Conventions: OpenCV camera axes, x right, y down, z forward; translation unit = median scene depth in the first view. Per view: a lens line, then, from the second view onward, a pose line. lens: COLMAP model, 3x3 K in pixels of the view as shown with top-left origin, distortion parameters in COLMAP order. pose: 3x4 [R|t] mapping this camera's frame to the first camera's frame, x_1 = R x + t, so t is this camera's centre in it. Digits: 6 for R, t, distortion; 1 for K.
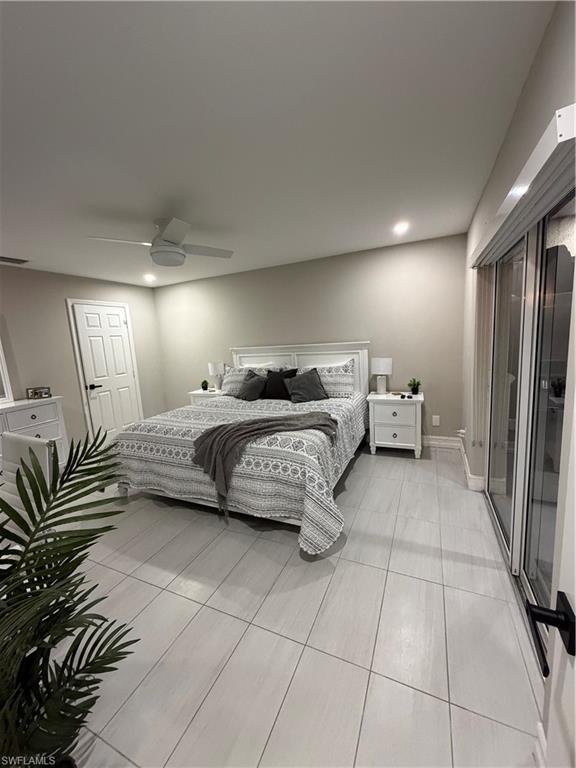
lens RADIAL K [[307.1, 0, 288.0], [0, 307.1, 384.0], [0, 0, 1]] dist [-0.011361, -0.000019]
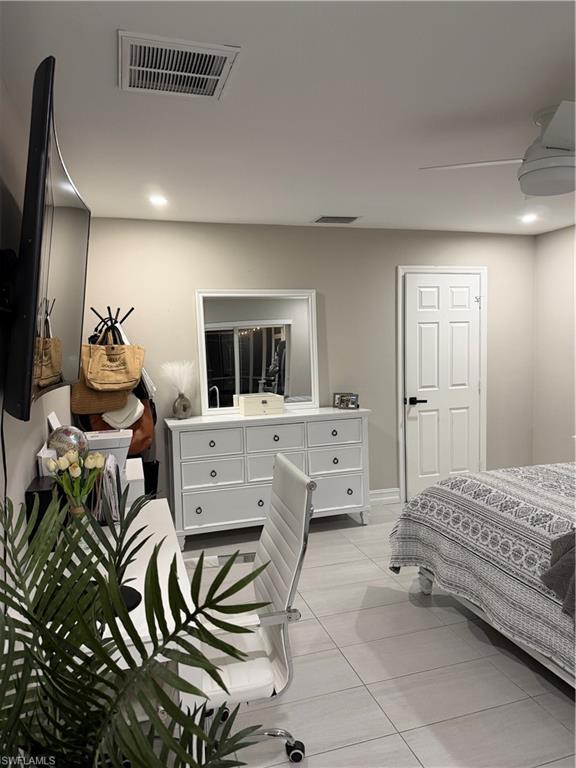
lens RADIAL K [[542.7, 0, 288.7], [0, 542.7, 386.5], [0, 0, 1]] dist [0.076642, -0.114388]
pose [[0.665748, 0.104779, -0.738783, 0.036604], [-0.126386, 0.991620, 0.026747, -0.027617], [0.735395, 0.075566, 0.673412, 0.057796]]
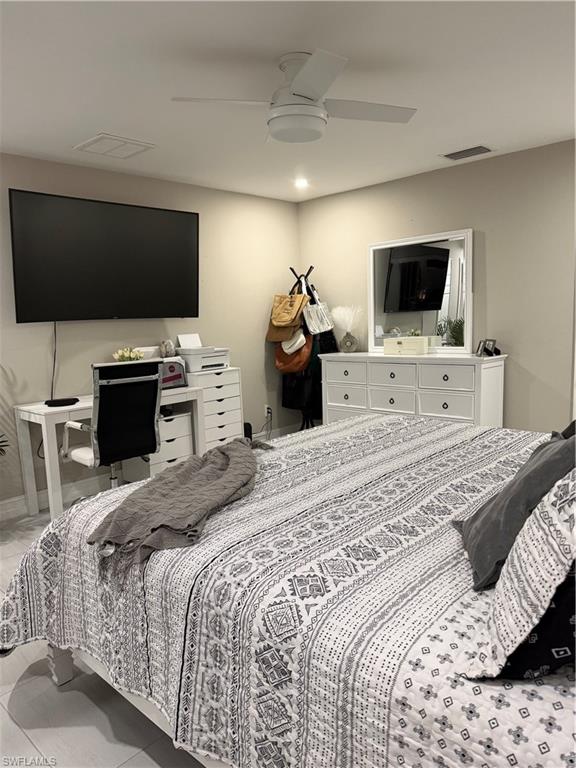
lens RADIAL K [[542.7, 0, 288.7], [0, 542.7, 386.5], [0, 0, 1]] dist [0.076642, -0.114388]
pose [[-0.313972, 0.229901, -0.921177, 0.593871], [-0.053815, 0.964371, 0.259023, -0.231379], [0.947906, 0.130899, -0.290413, 1.257630]]
